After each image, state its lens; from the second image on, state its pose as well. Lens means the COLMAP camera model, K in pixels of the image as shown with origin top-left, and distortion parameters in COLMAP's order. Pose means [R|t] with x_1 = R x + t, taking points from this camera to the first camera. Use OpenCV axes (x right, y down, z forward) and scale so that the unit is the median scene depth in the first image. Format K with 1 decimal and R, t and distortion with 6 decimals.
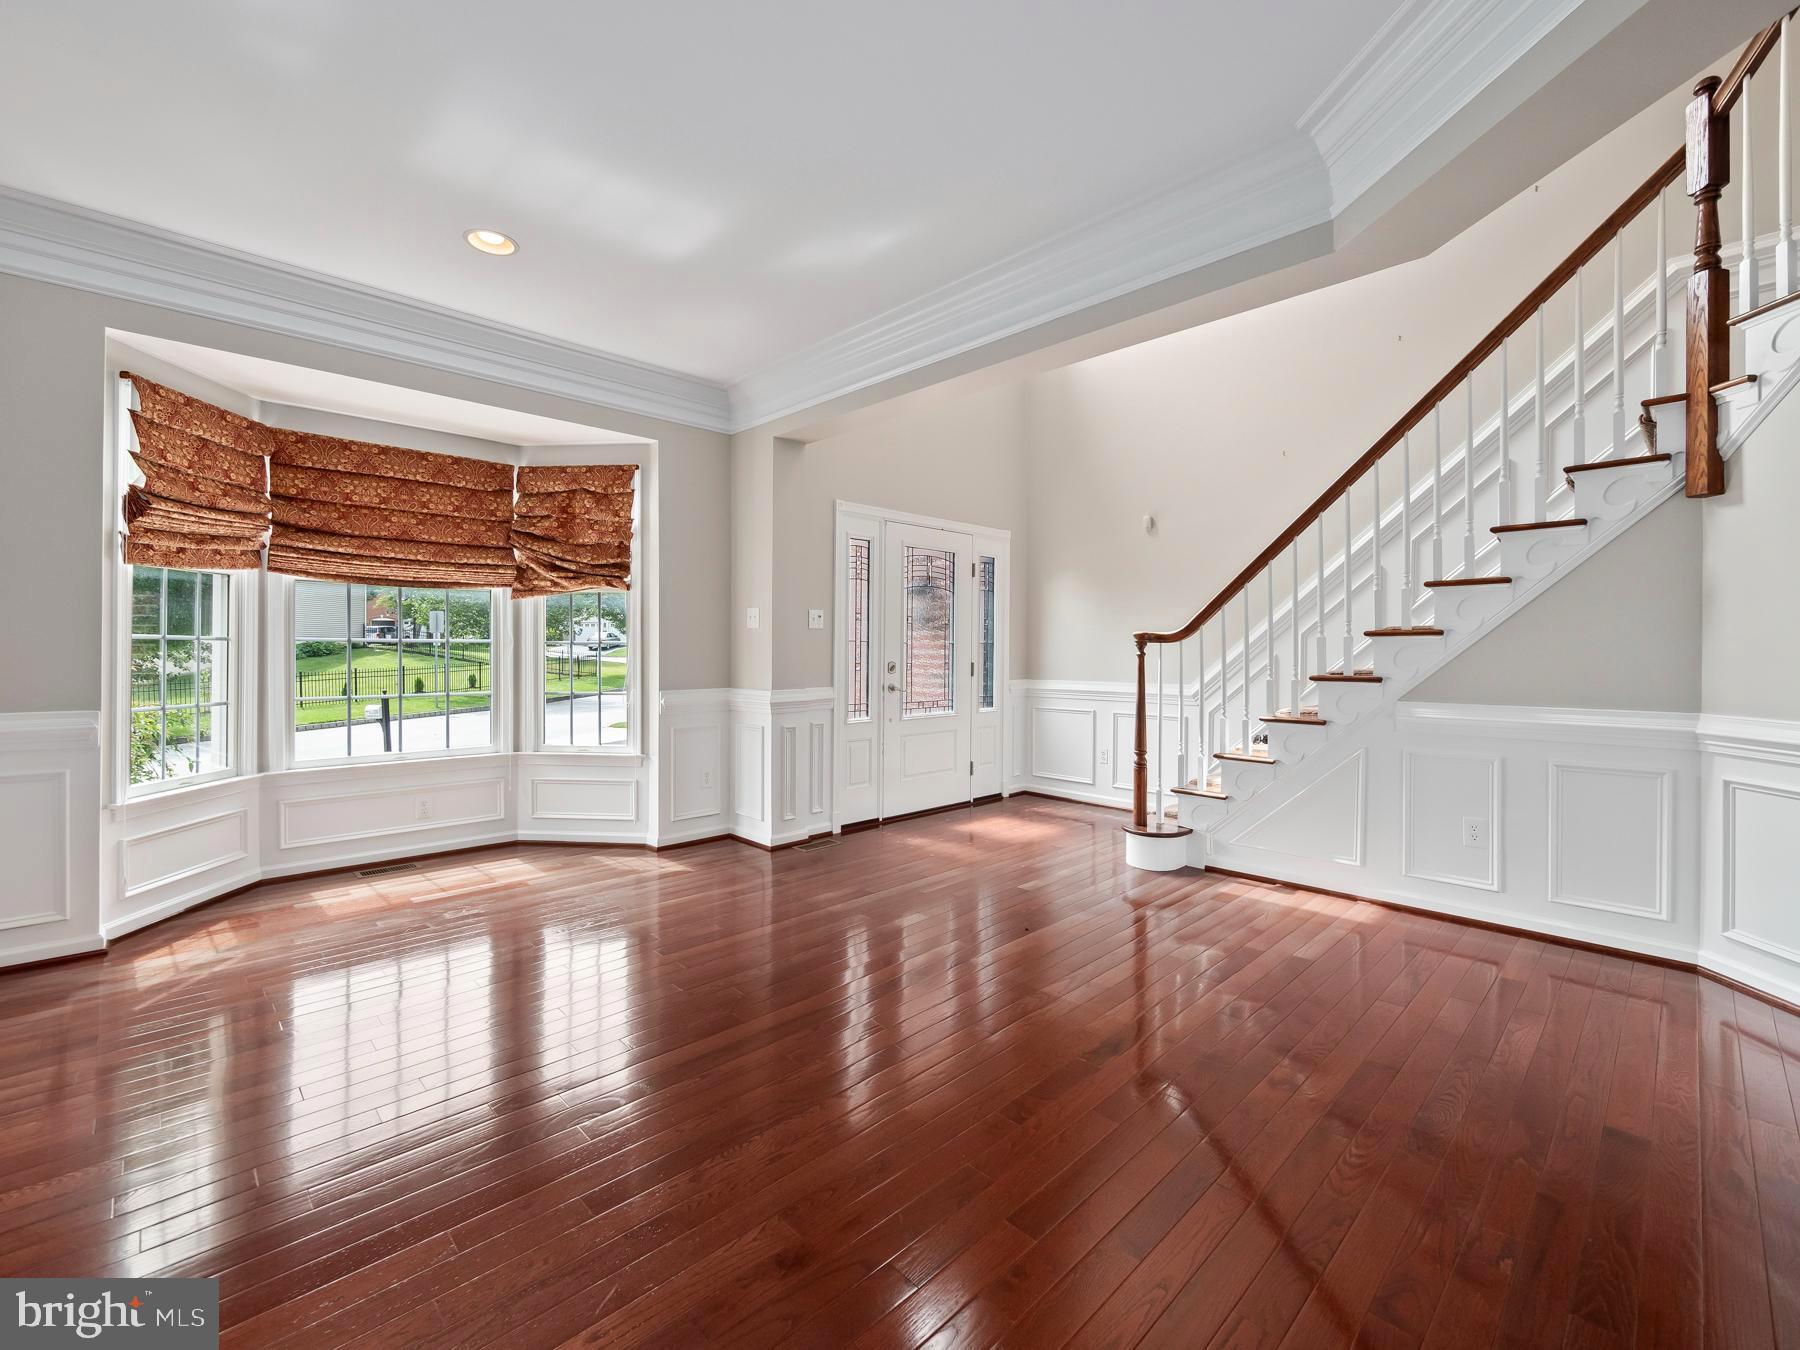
lens RADIAL K [[771.9, 0, 874.5], [0, 771.9, 660.4], [0, 0, 1]] dist [-0.003886, -0.000236]
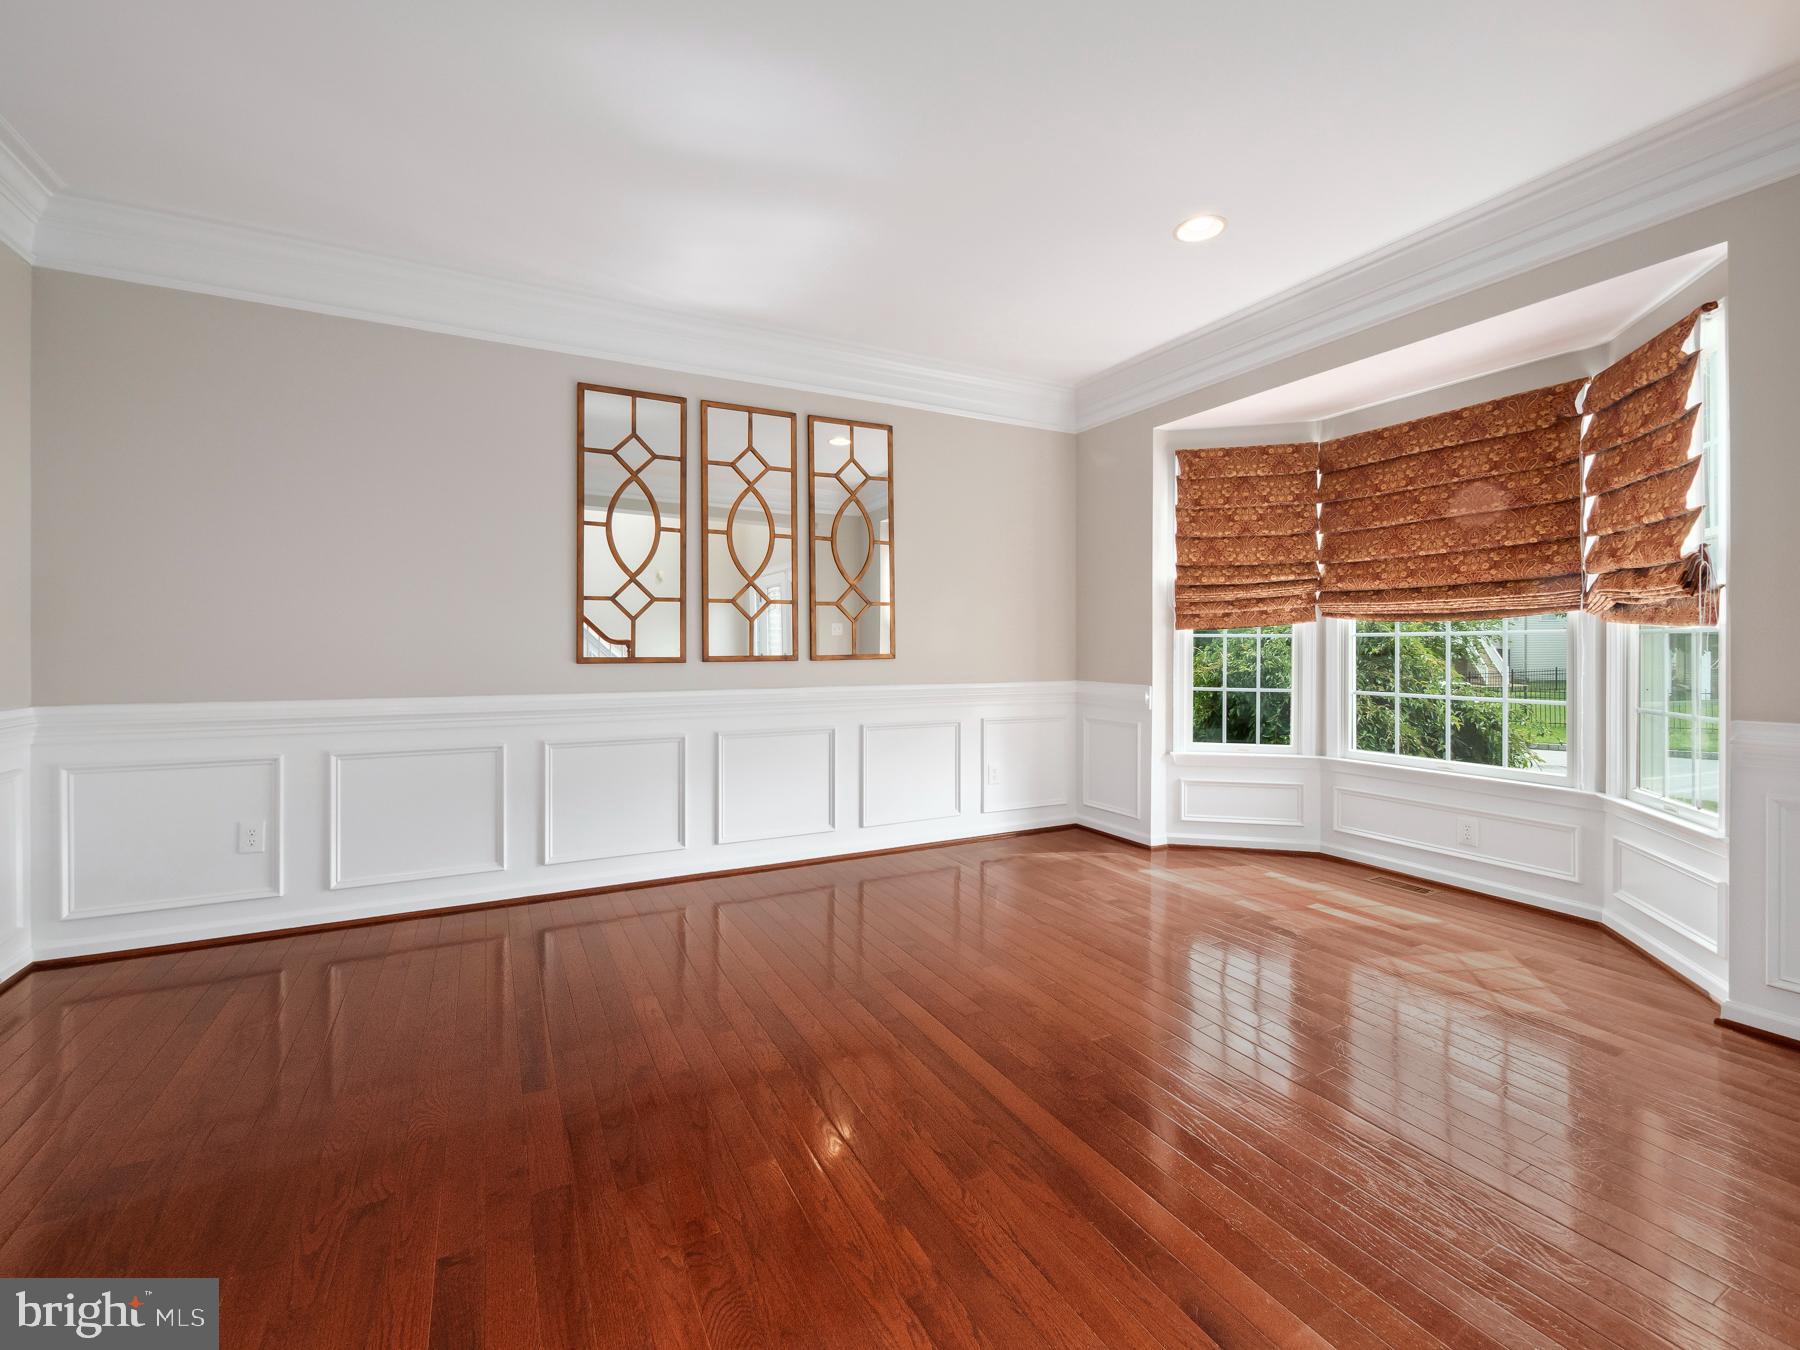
lens RADIAL K [[771.9, 0, 874.4], [0, 771.9, 646.8], [0, 0, 1]] dist [-0.003886, -0.000236]
pose [[-0.278668, -0.003928, -0.960380, 0.426271], [-0.012581, 0.999921, -0.000439, -0.002603], [0.960305, 0.011960, -0.278695, 0.662017]]
